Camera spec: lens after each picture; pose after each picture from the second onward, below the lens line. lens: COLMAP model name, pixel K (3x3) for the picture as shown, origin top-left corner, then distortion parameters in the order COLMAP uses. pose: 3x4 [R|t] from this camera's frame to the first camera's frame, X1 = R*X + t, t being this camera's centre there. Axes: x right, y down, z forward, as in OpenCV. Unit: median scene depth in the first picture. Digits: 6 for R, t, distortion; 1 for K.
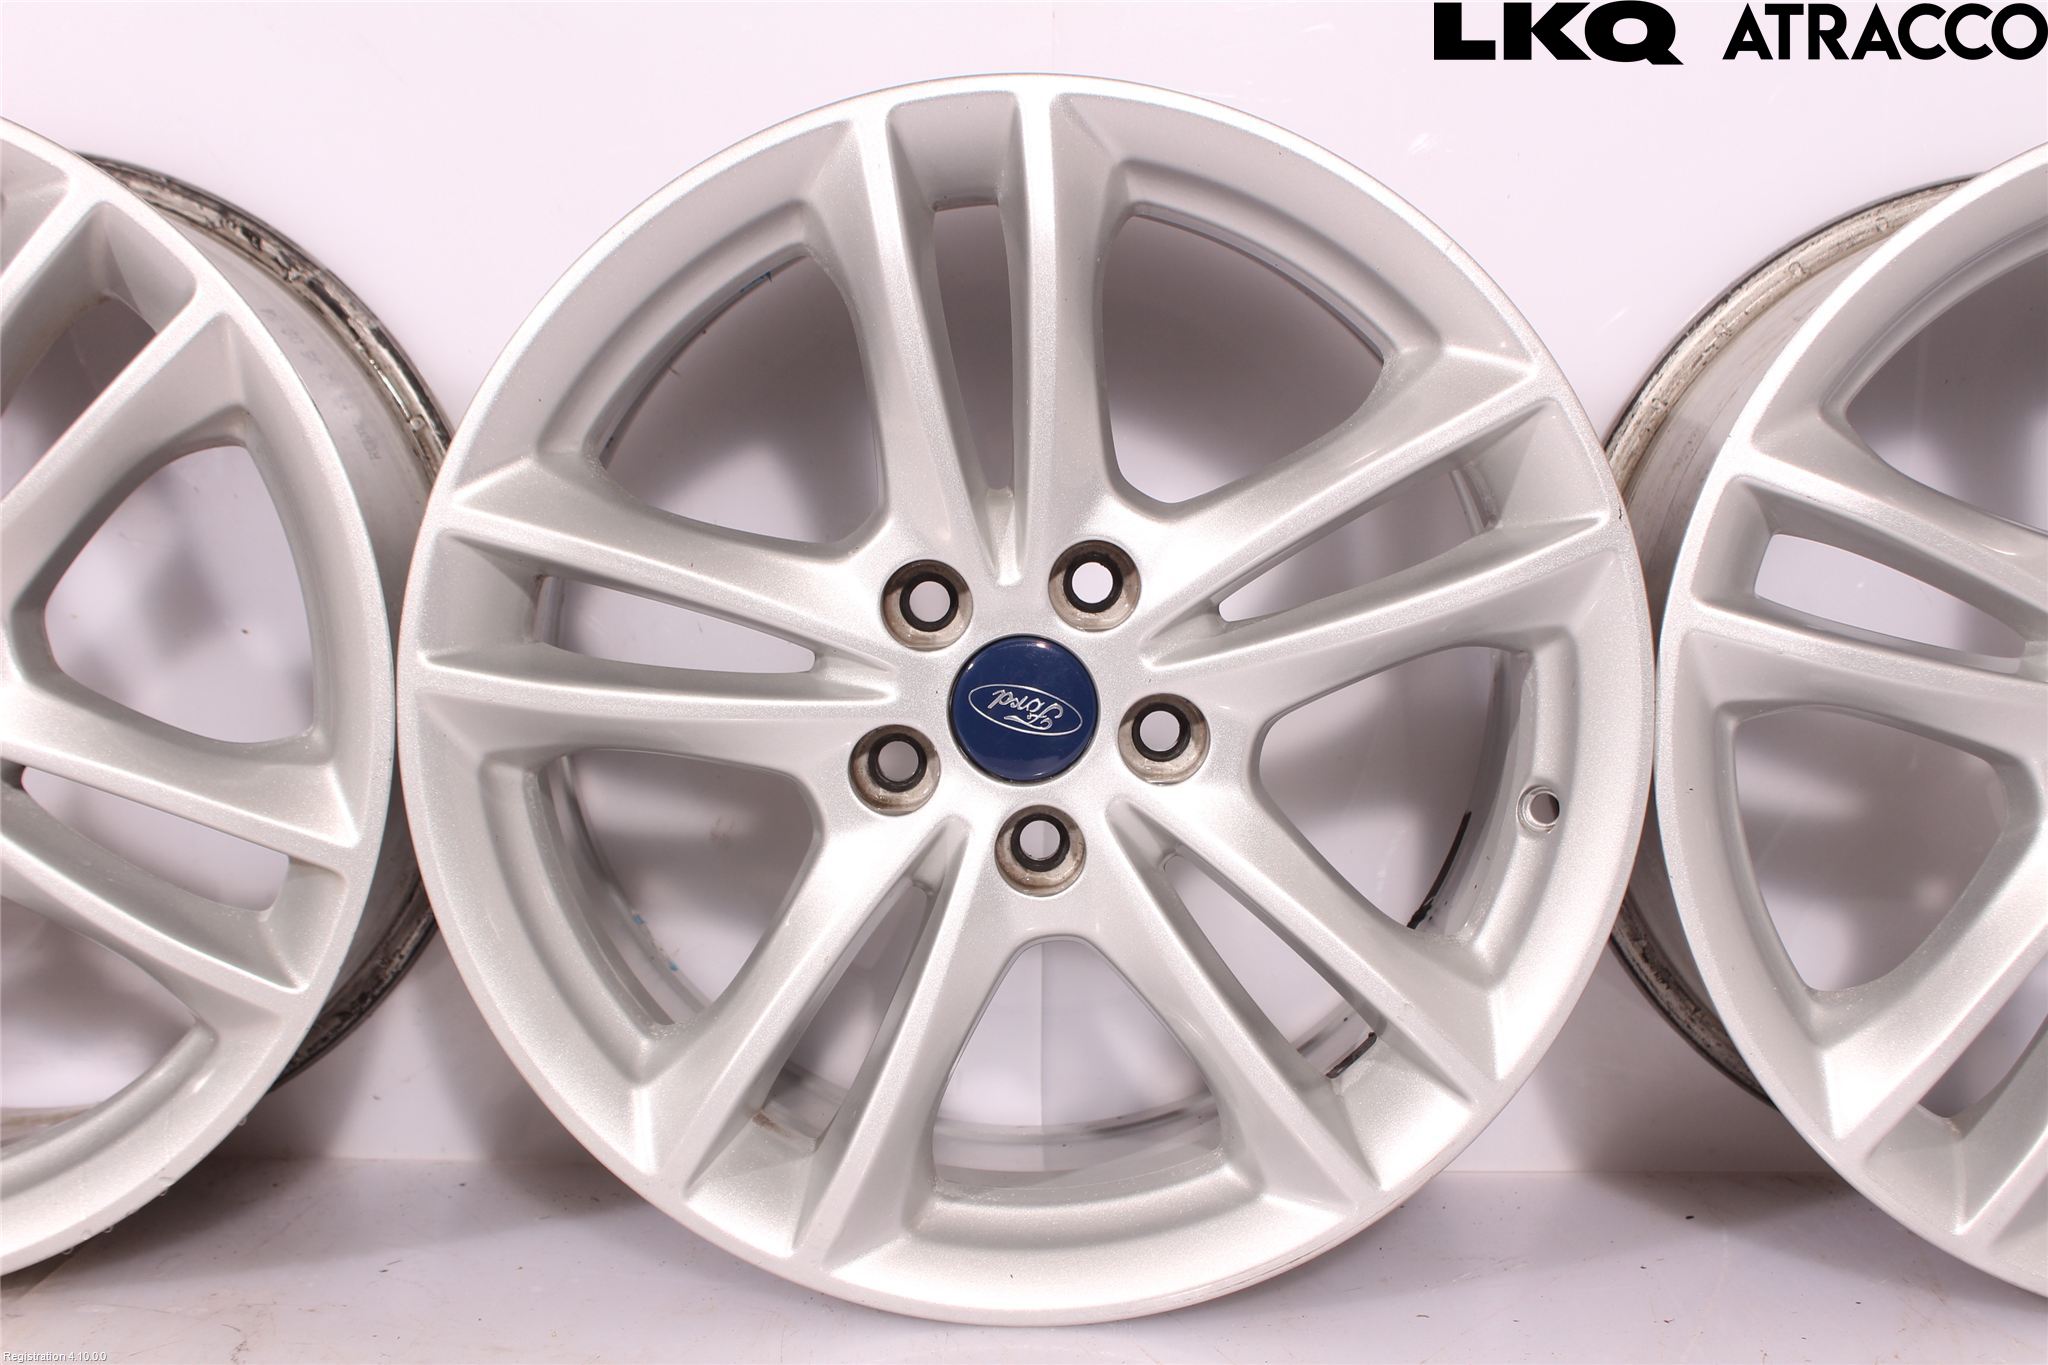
lens RADIAL K [[2831.7, 0, 1021.4], [0, 2831.7, 684.0], [0, 0, 1]] dist [-0.144137, 0.000000]
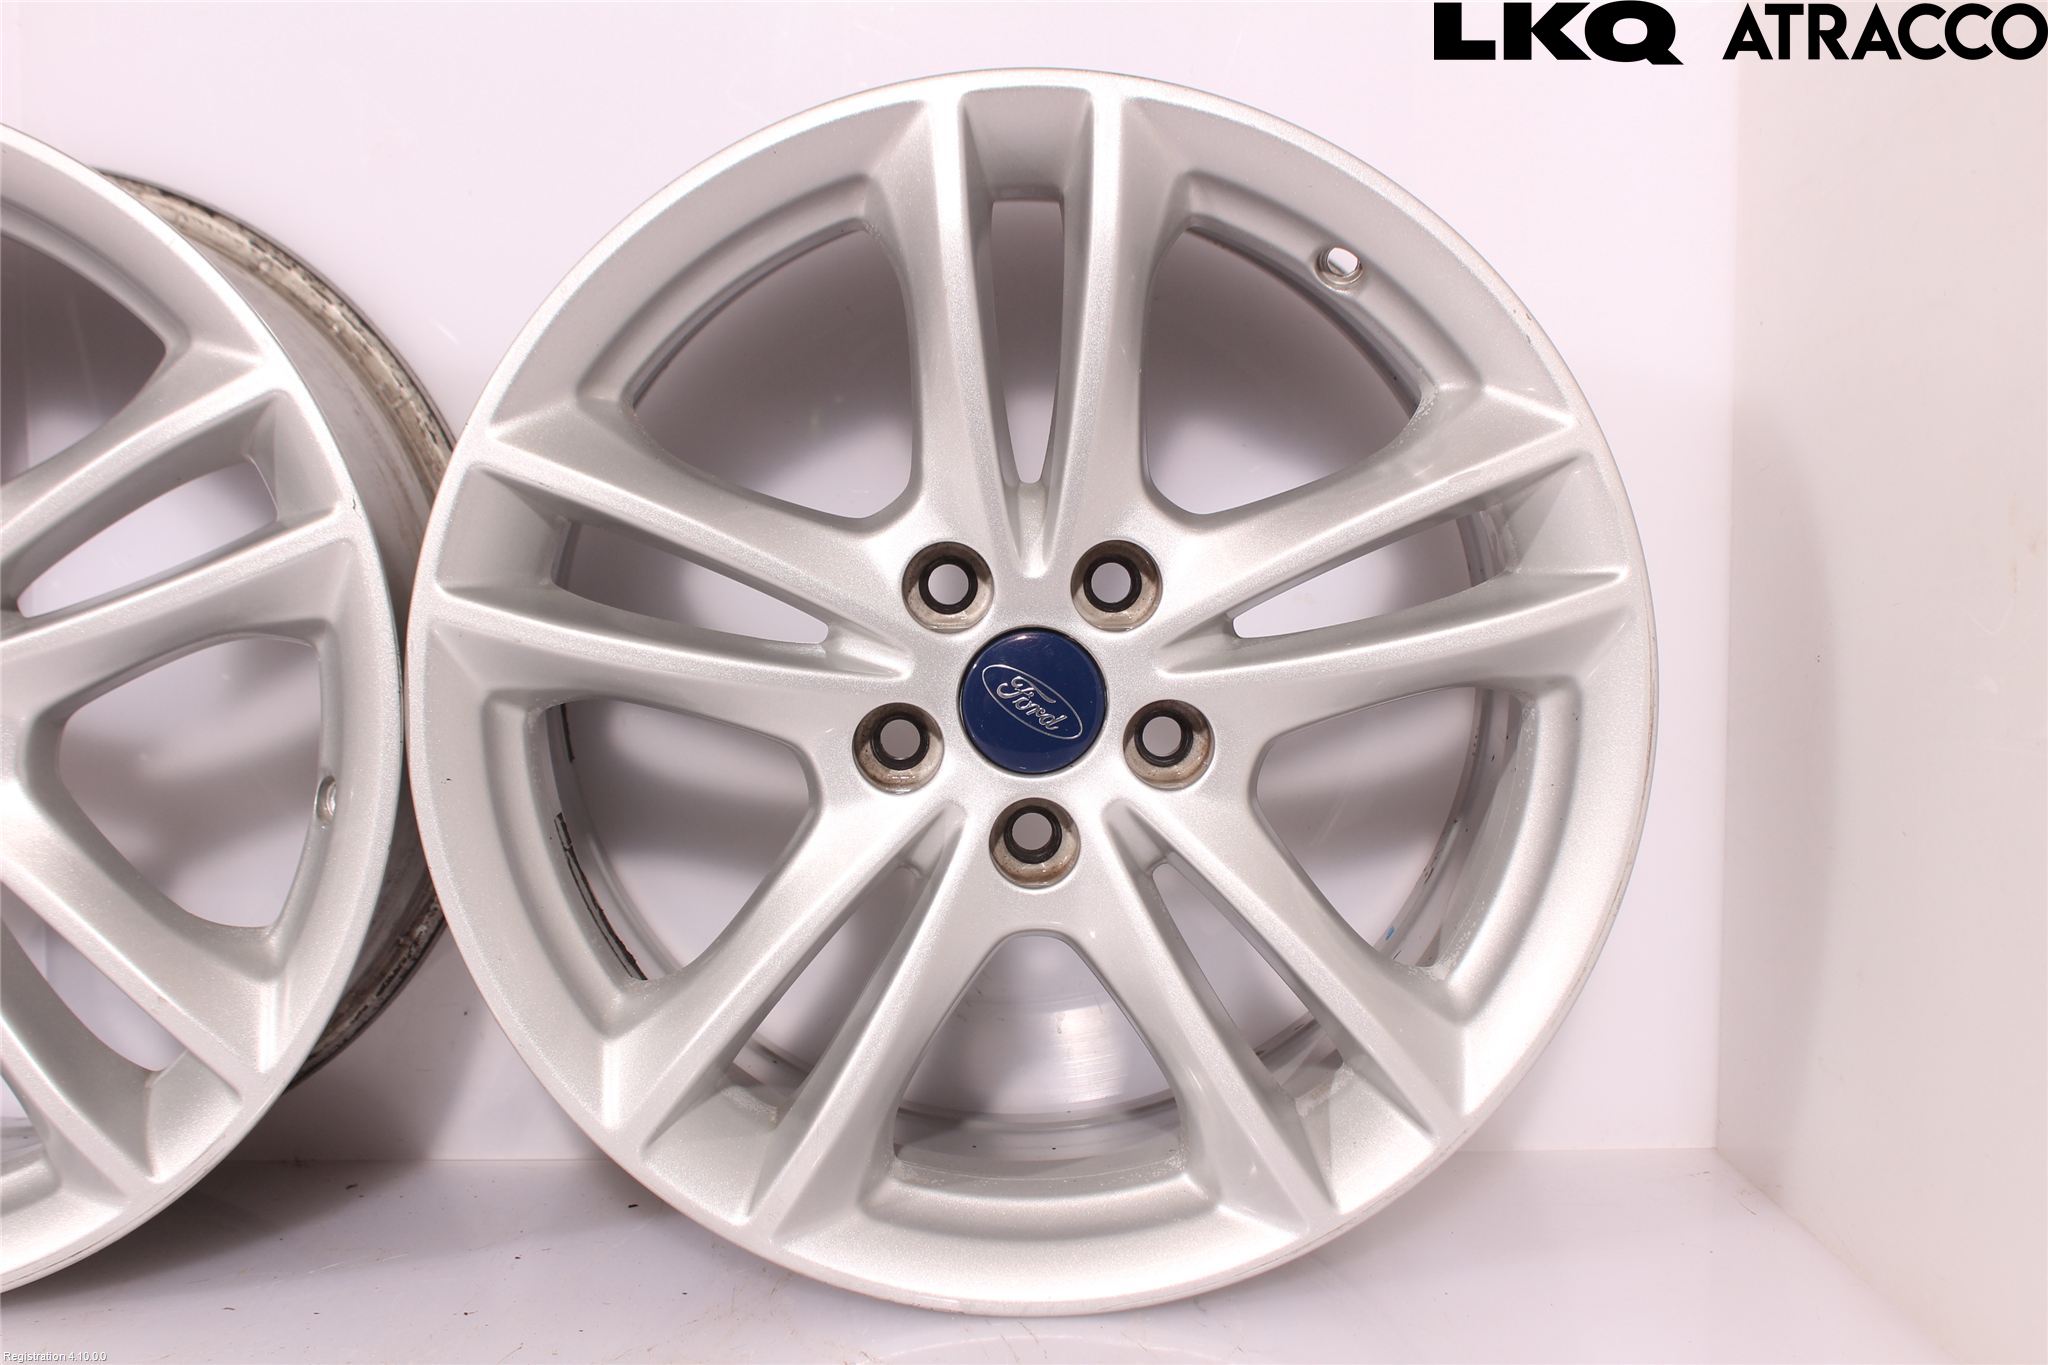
lens RADIAL K [[2408.7, 0, 1071.3], [0, 2408.7, 695.1], [0, 0, 1]] dist [0.001743, 0.000000]
pose [[0.994306, 0.104755, 0.019547, -0.002647], [-0.104857, 0.994478, 0.004263, 0.001421], [-0.018993, -0.006288, 0.999800, 0.141437]]
